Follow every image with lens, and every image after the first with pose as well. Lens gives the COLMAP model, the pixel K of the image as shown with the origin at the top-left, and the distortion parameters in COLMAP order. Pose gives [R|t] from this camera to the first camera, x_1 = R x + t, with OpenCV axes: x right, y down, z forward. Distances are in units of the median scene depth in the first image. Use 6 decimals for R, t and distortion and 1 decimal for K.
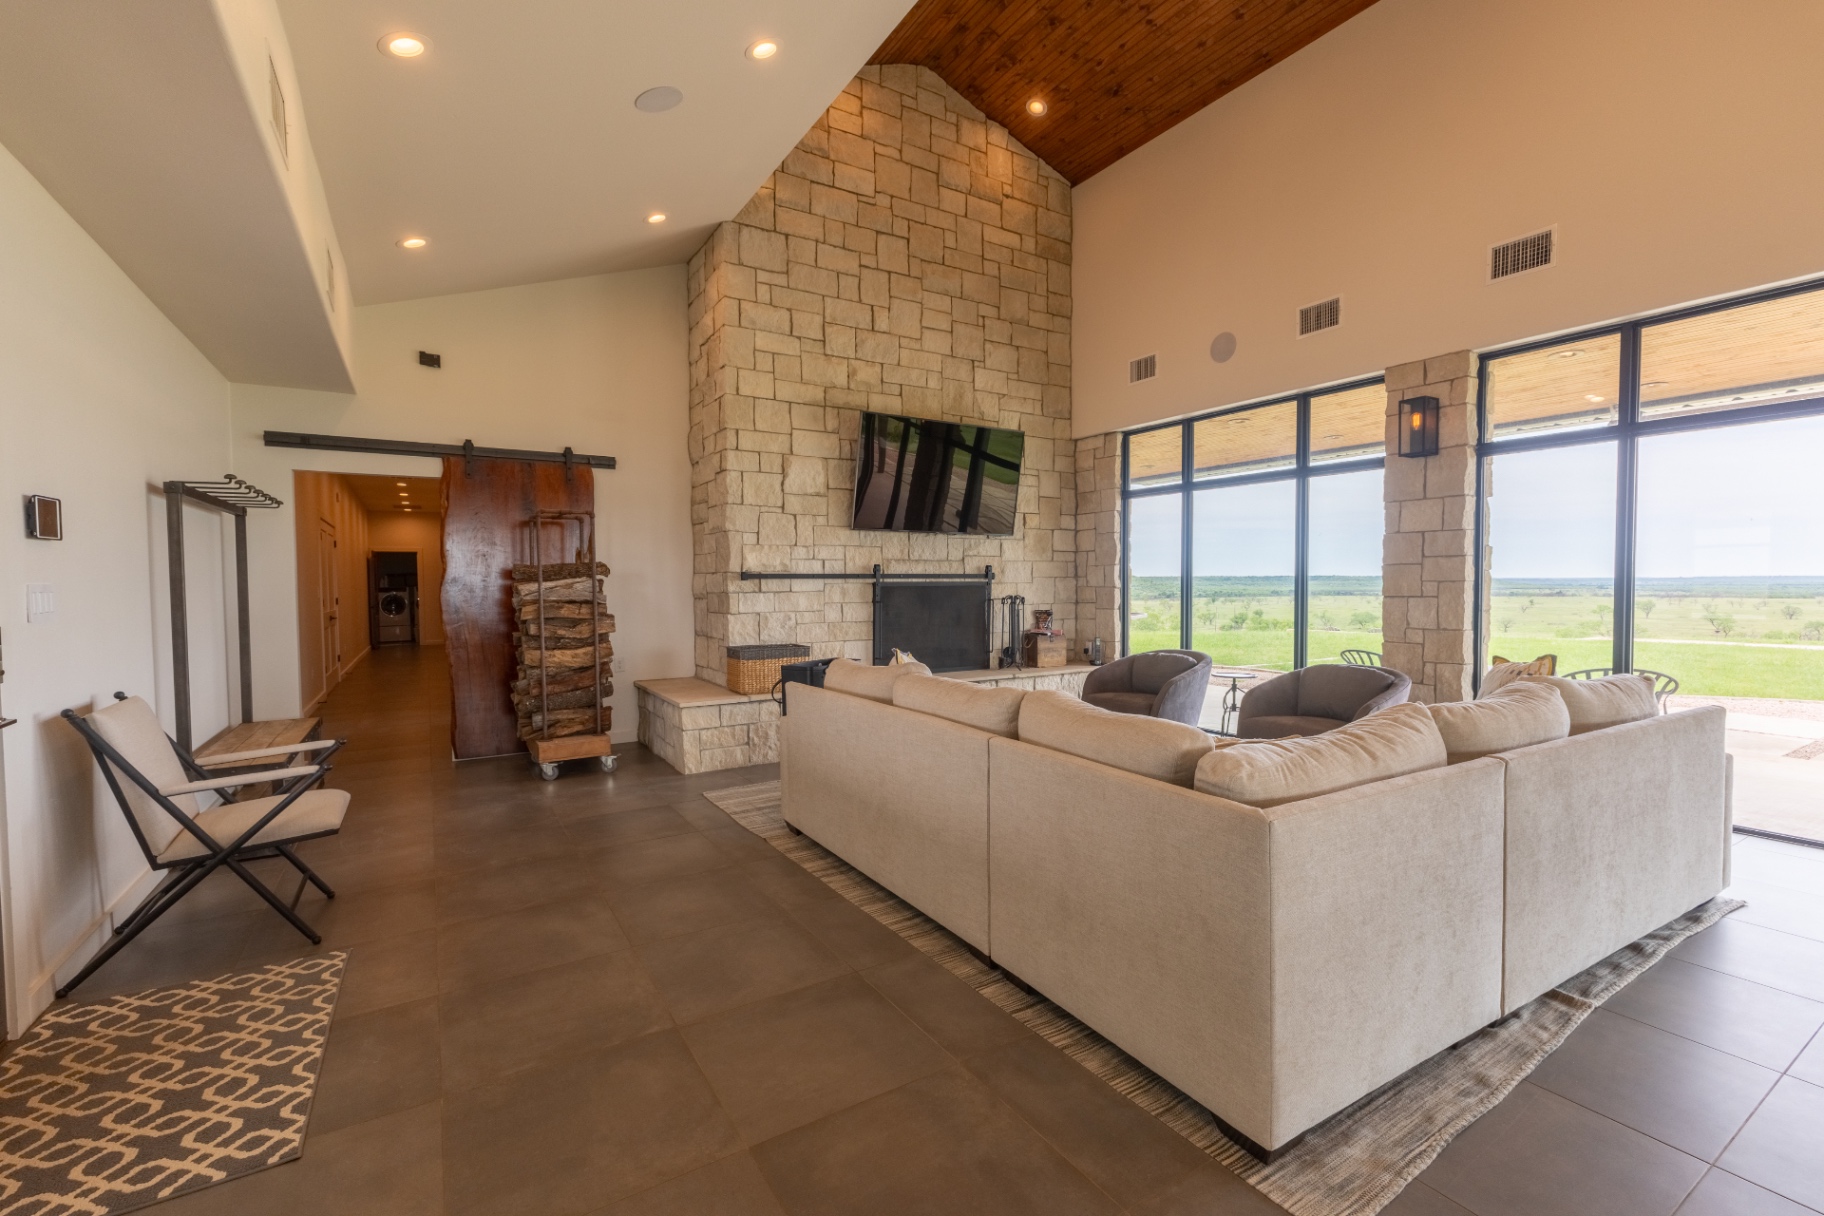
lens RADIAL K [[788.3, 0, 907.8], [0, 788.3, 610.4], [0, 0, 1]] dist [-0.005388, 0.005724]
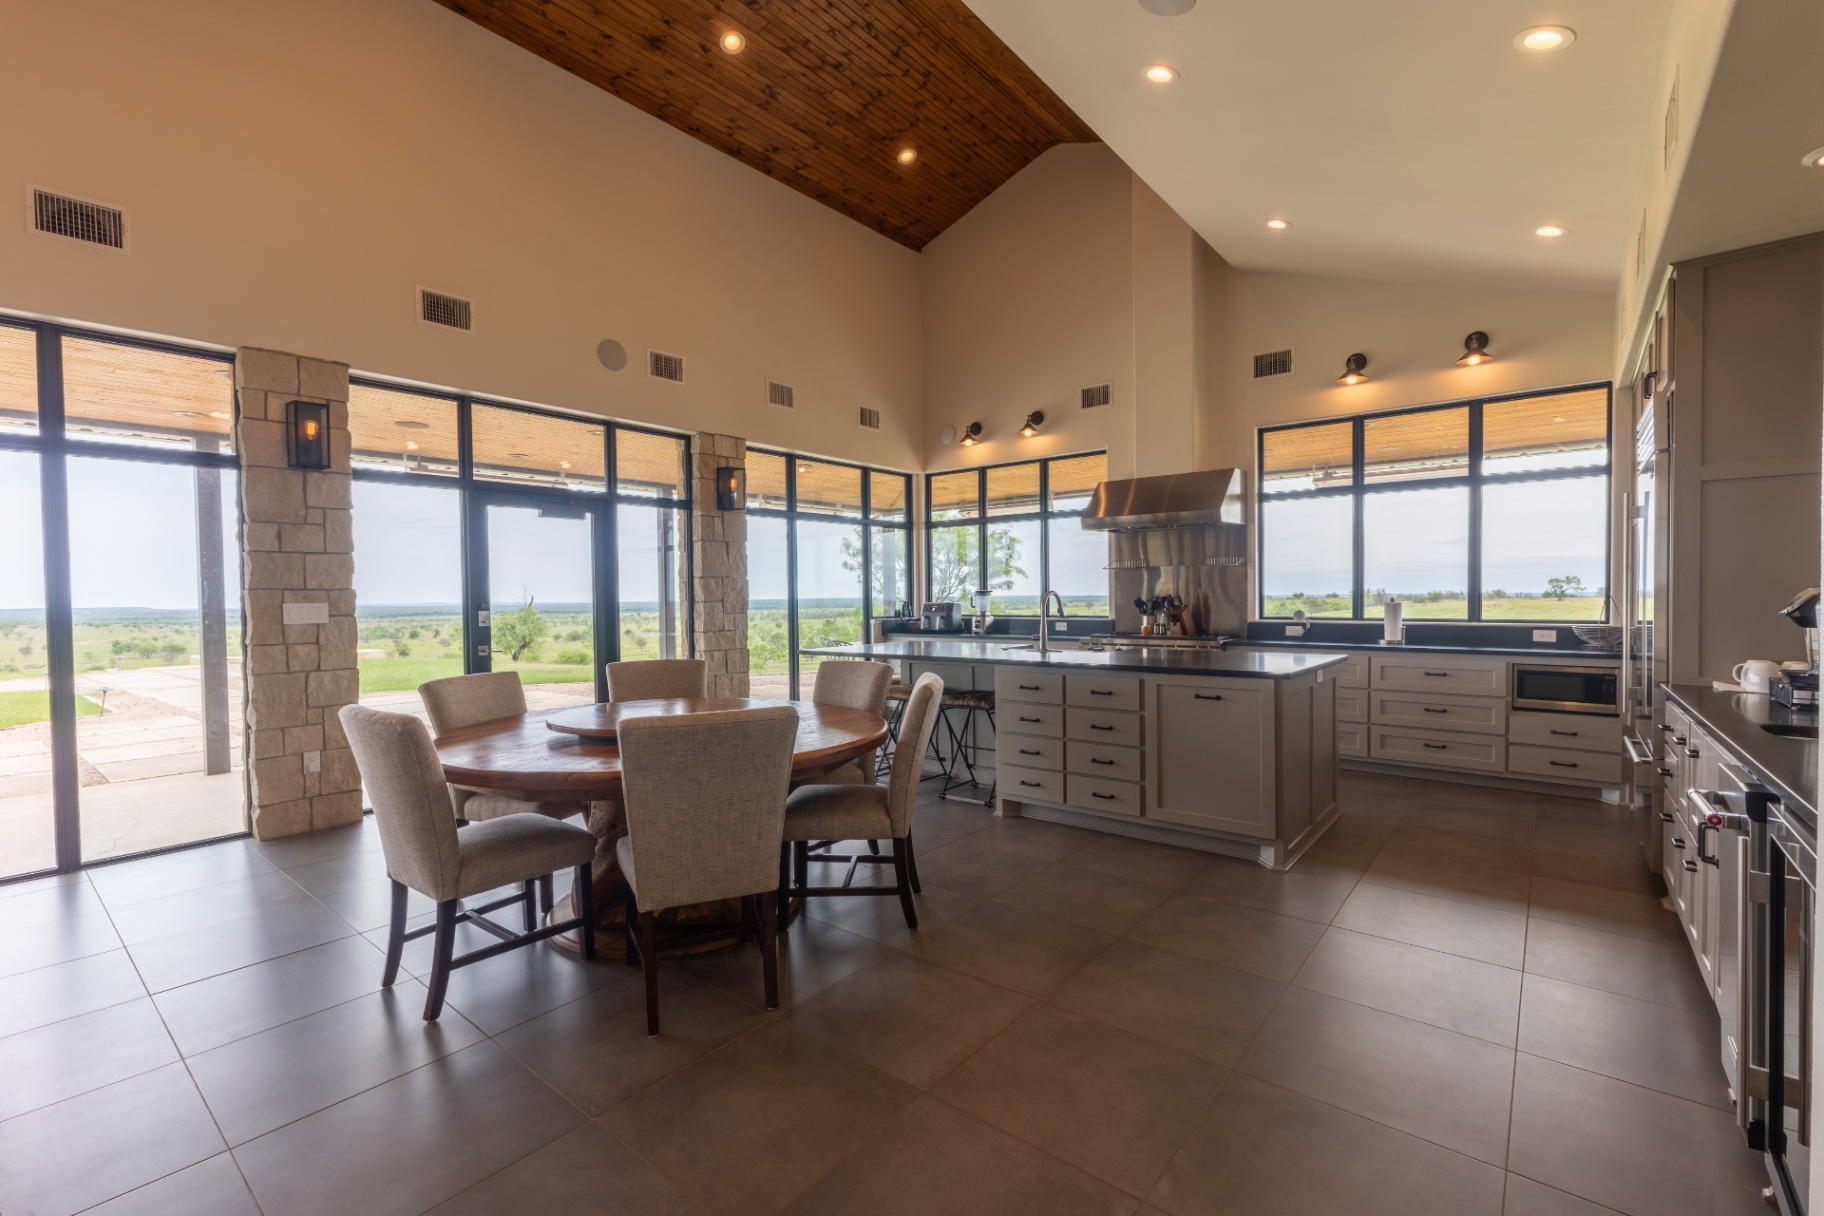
lens RADIAL K [[788.3, 0, 891.1], [0, 788.3, 604.6], [0, 0, 1]] dist [-0.005388, 0.005724]
pose [[-0.313415, -0.002956, 0.949612, -0.705102], [0.051256, 0.998485, 0.020025, -0.043958], [-0.948232, 0.054950, -0.312789, 1.162587]]
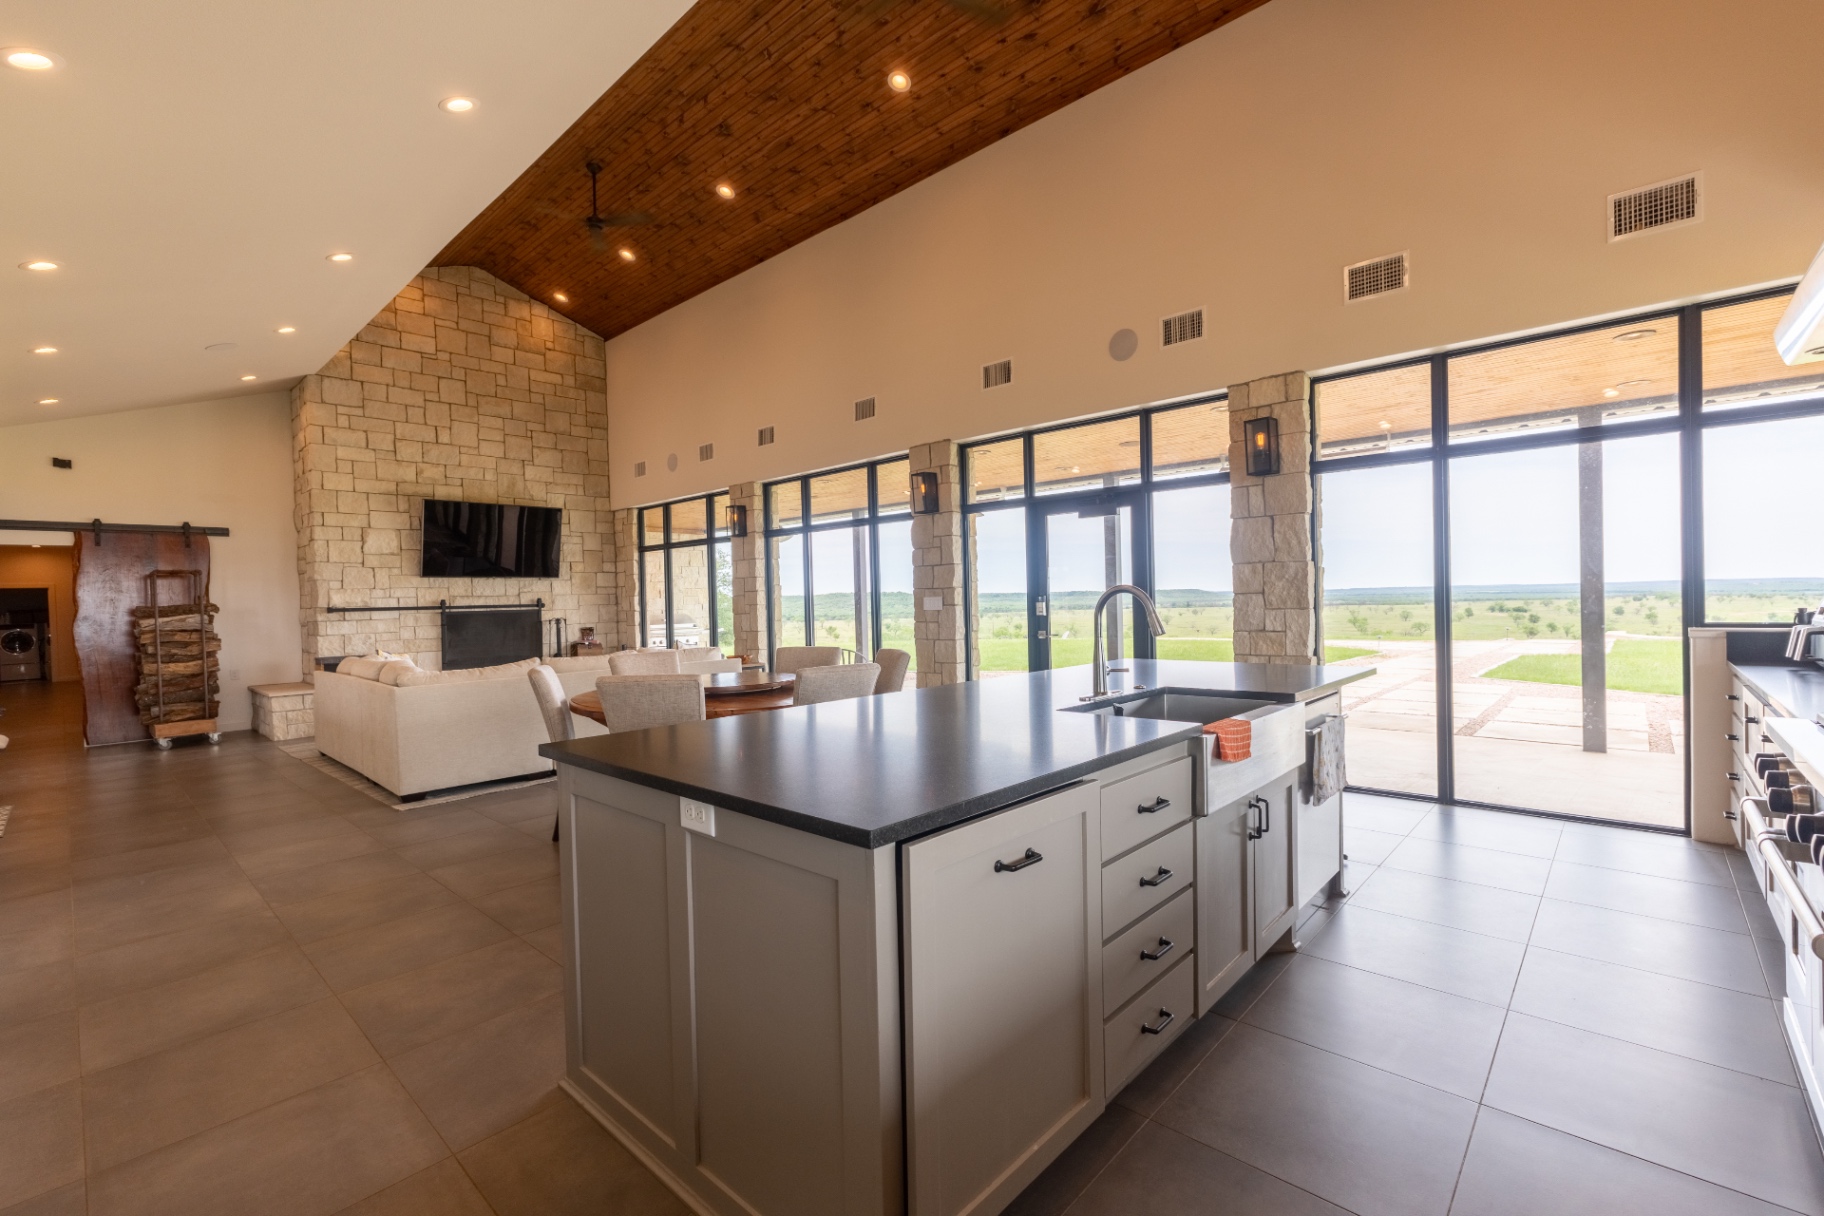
lens RADIAL K [[788.3, 0, 906.2], [0, 788.3, 609.8], [0, 0, 1]] dist [-0.005388, 0.005724]
pose [[0.963182, -0.024390, 0.267742, 0.406756], [0.031881, 0.999211, -0.023665, 0.023360], [-0.266954, 0.031330, 0.963200, -0.663626]]
